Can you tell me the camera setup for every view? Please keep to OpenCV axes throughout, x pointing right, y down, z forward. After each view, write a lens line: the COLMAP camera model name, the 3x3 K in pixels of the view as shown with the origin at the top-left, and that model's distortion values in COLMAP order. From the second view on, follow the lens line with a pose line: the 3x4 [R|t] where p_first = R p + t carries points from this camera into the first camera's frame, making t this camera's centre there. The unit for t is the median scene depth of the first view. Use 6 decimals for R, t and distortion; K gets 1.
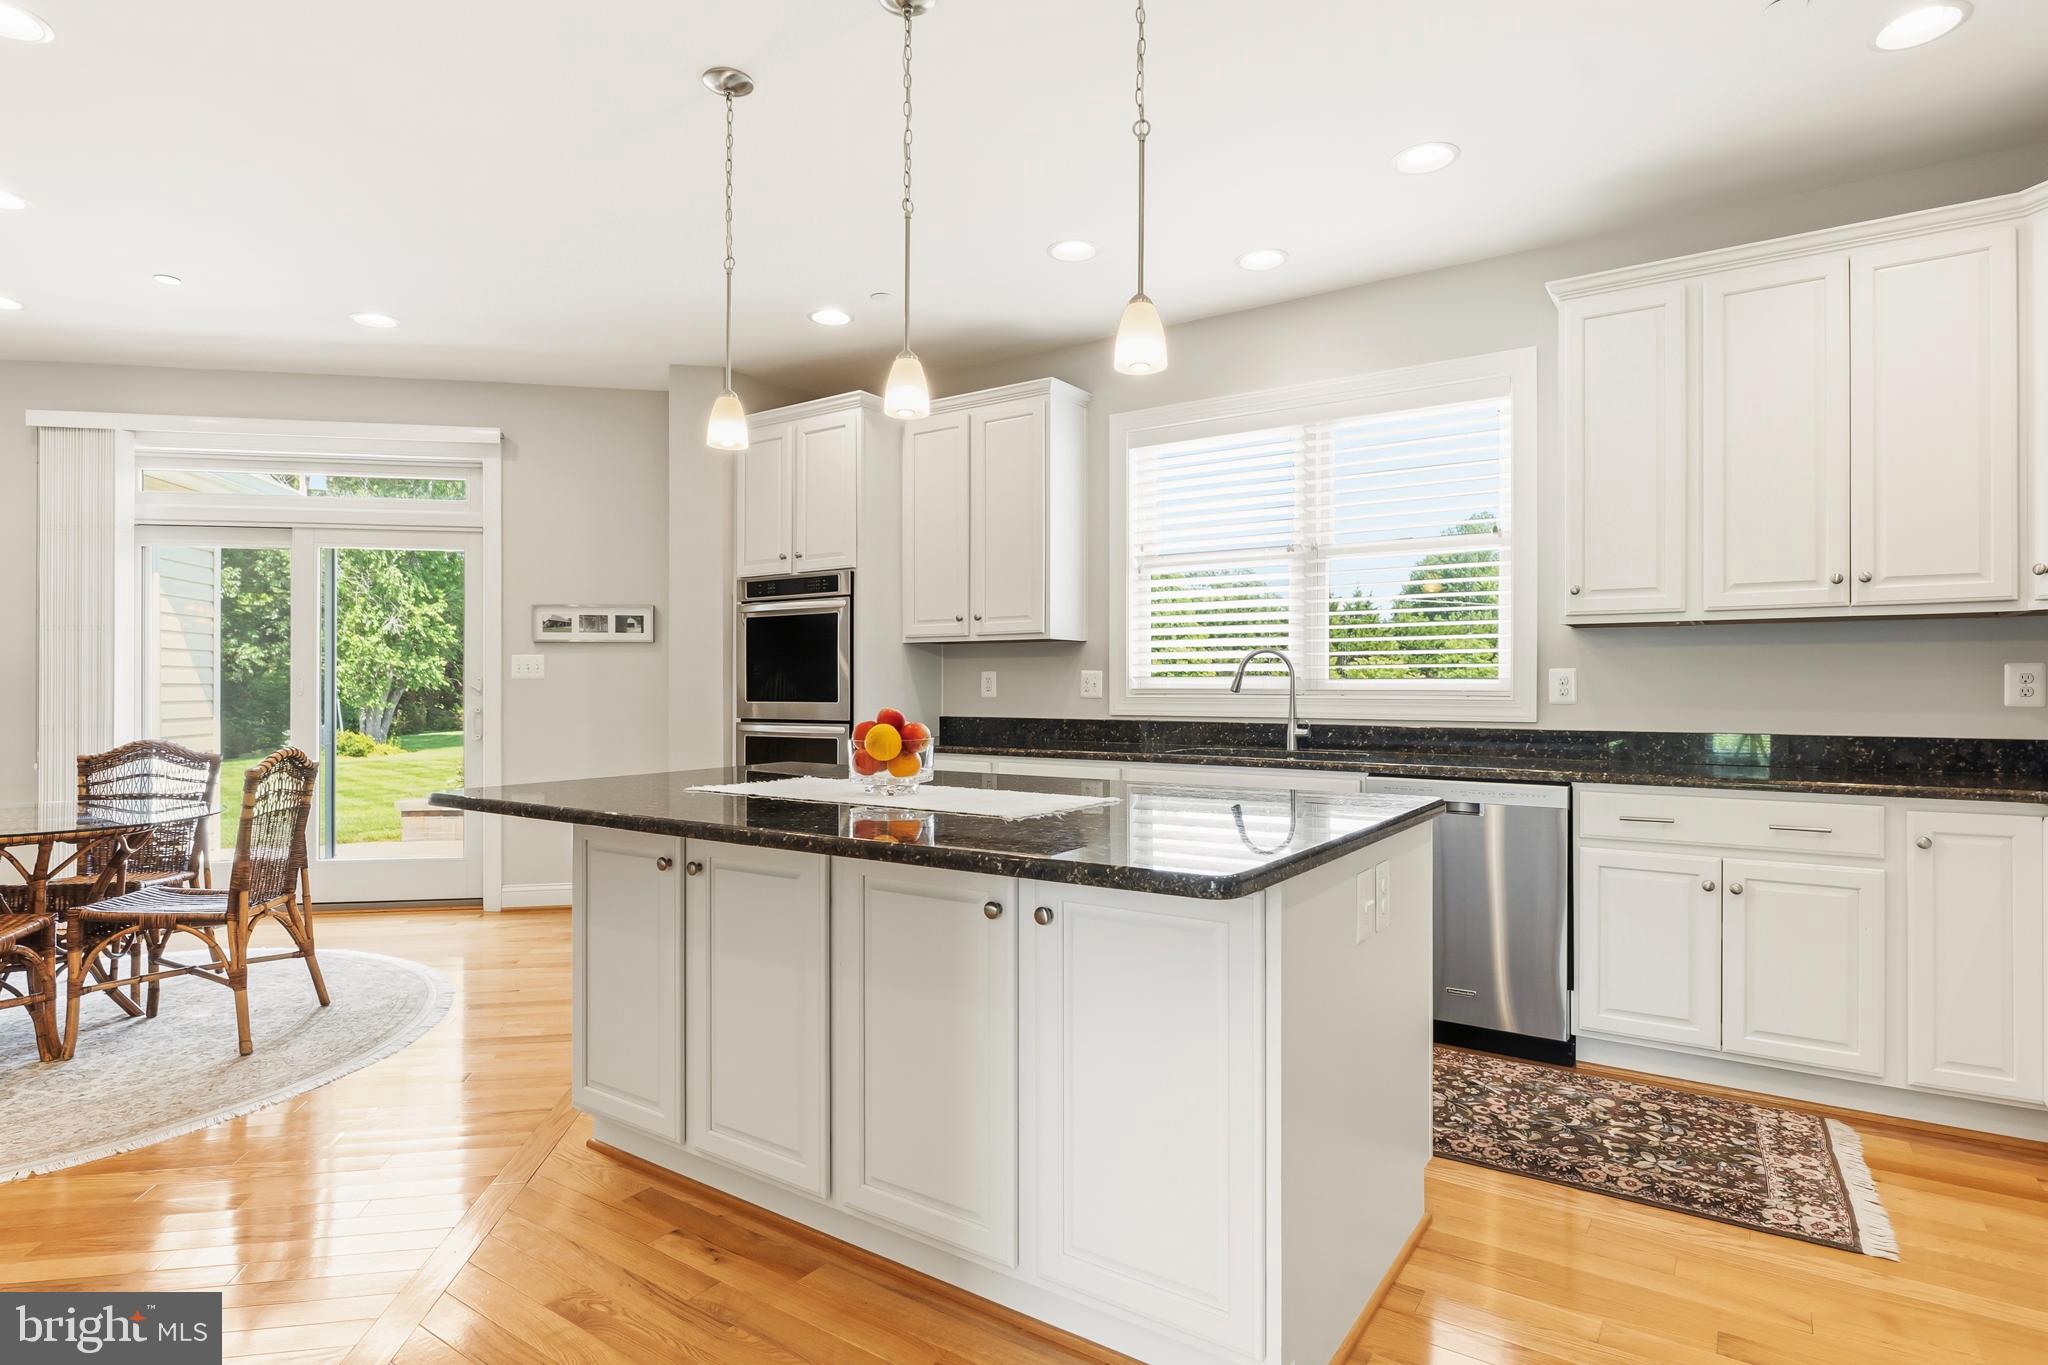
lens RADIAL K [[1059.6, 0, 1062.0], [0, 1059.6, 705.6], [0, 0, 1]] dist [-0.010018, 0.000980]
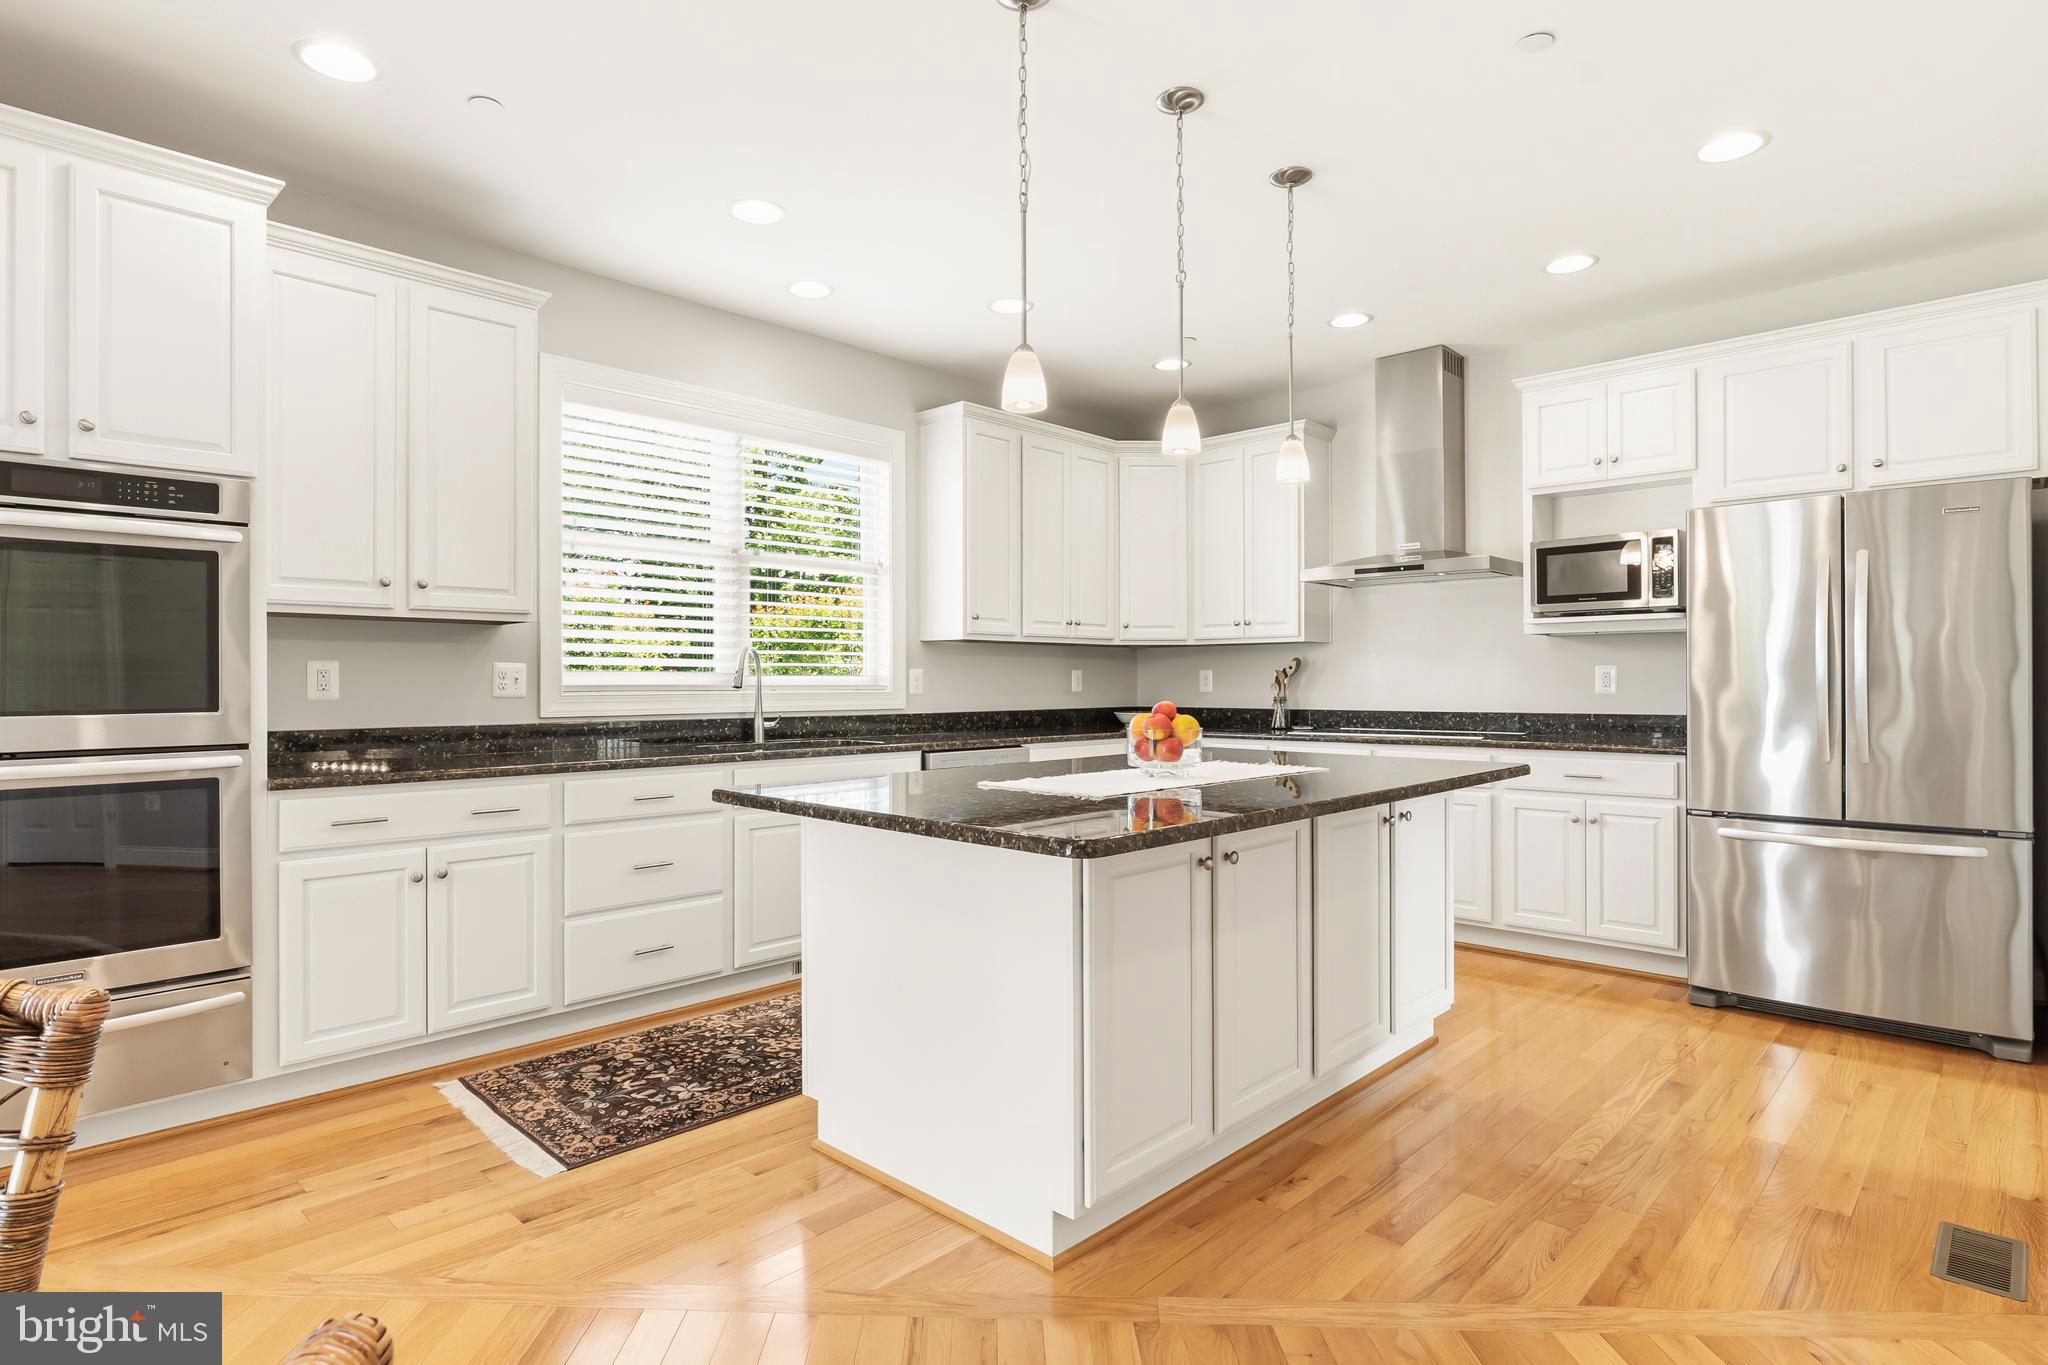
lens RADIAL K [[1059.6, 0, 1017.0], [0, 1059.6, 677.3], [0, 0, 1]] dist [-0.010018, 0.000980]
pose [[0.178396, 0.004494, 0.983948, -0.682780], [0.023324, 0.999689, -0.008795, -0.006777], [-0.983682, 0.024518, 0.178236, 0.489269]]
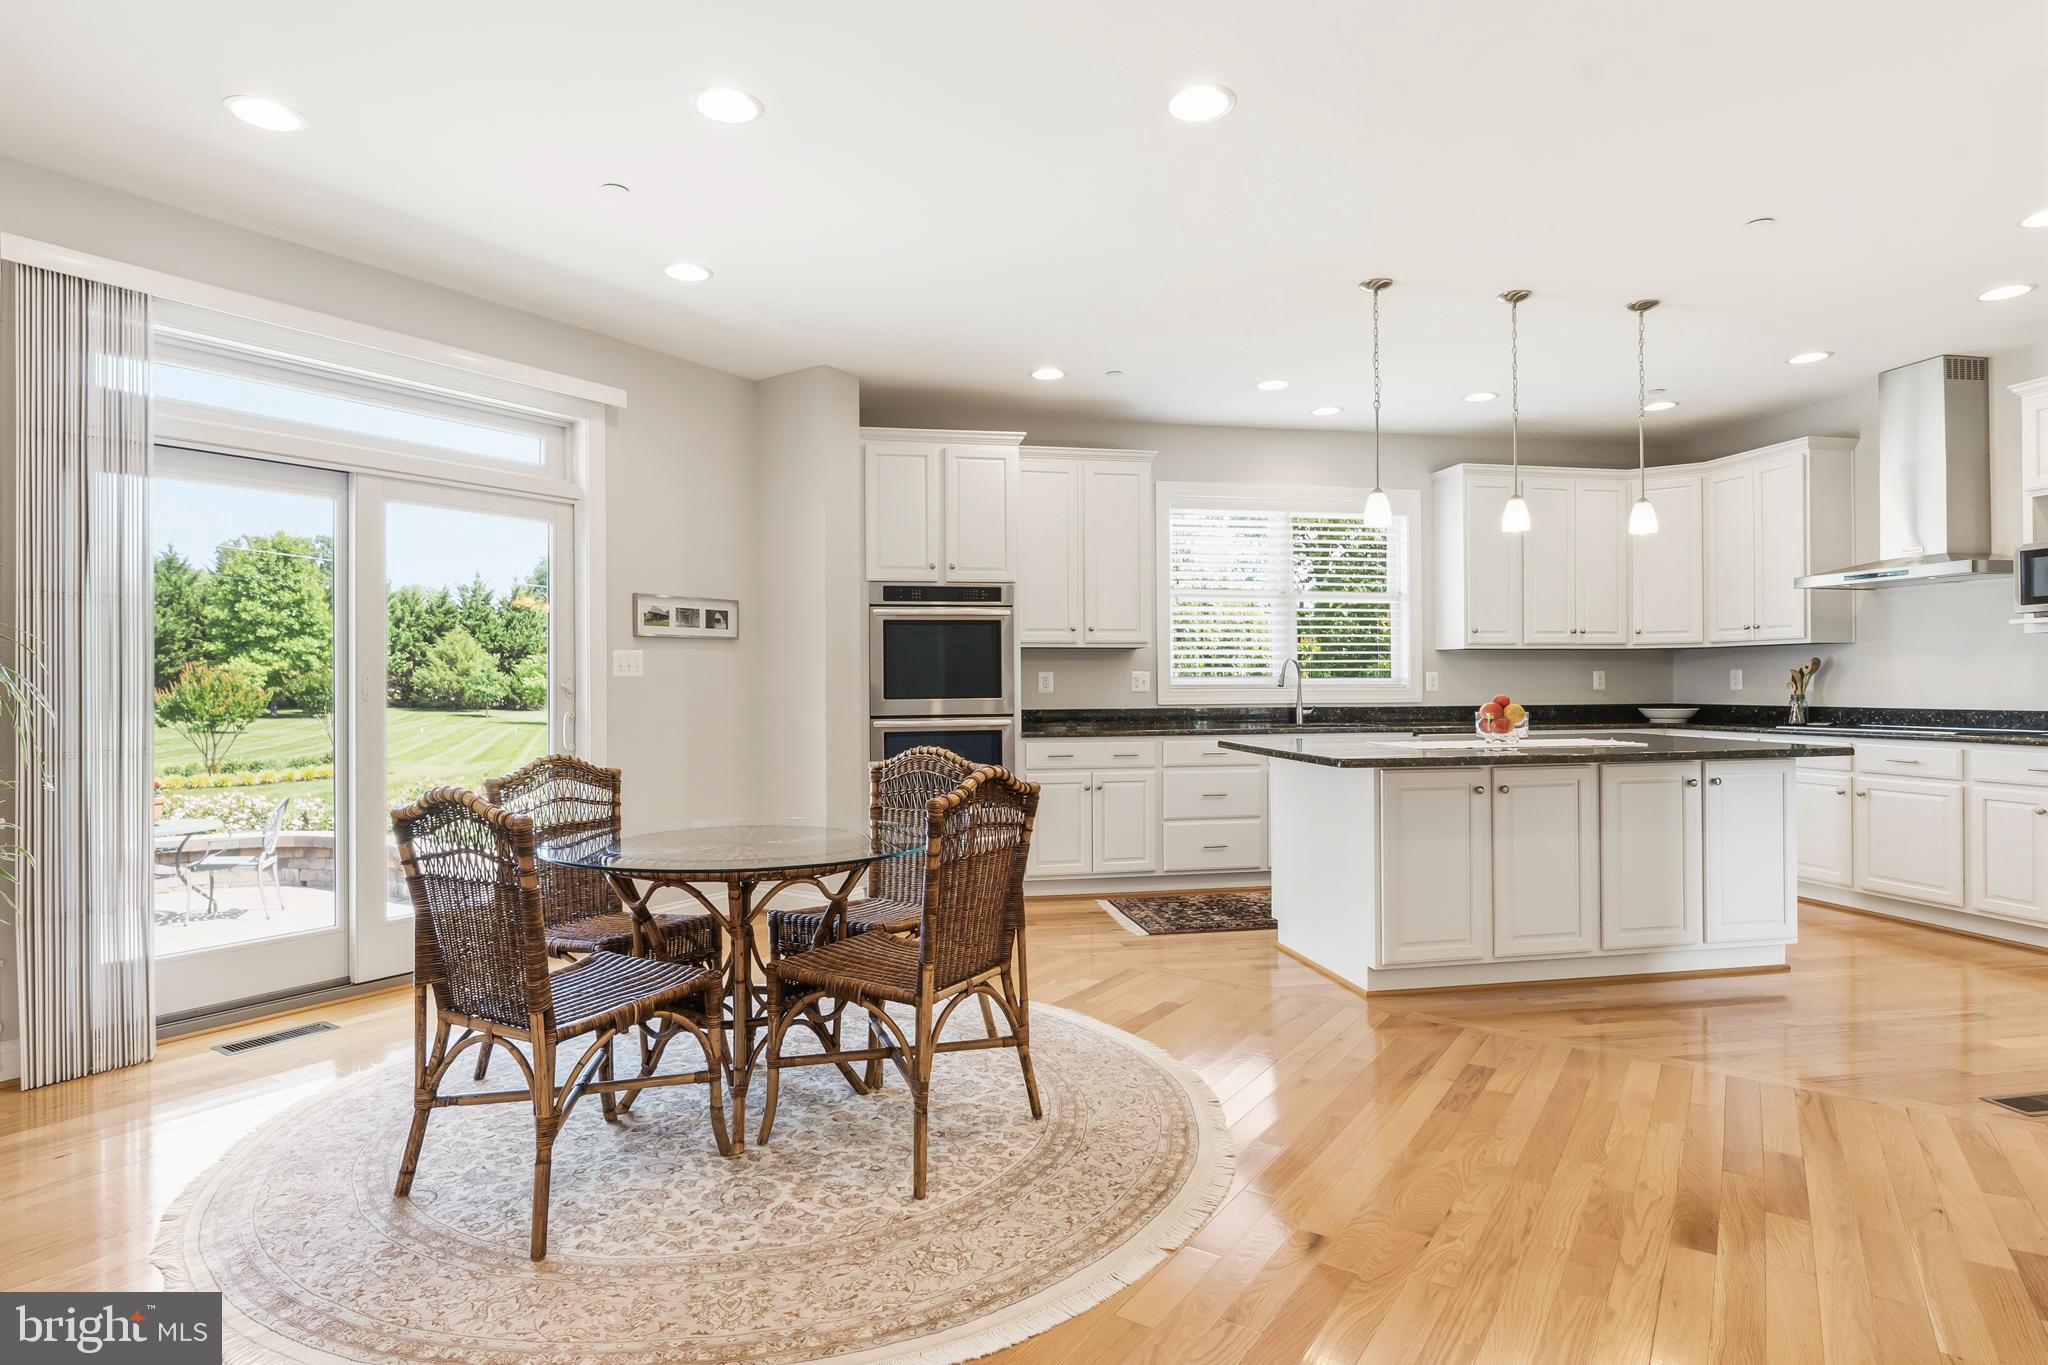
lens RADIAL K [[1059.6, 0, 1031.8], [0, 1059.6, 675.5], [0, 0, 1]] dist [-0.010018, 0.000980]
pose [[0.707502, 0.002226, 0.706708, -1.000260], [0.020049, 0.999529, -0.023220, -0.000499], [-0.706427, 0.030597, 0.707124, 0.166179]]
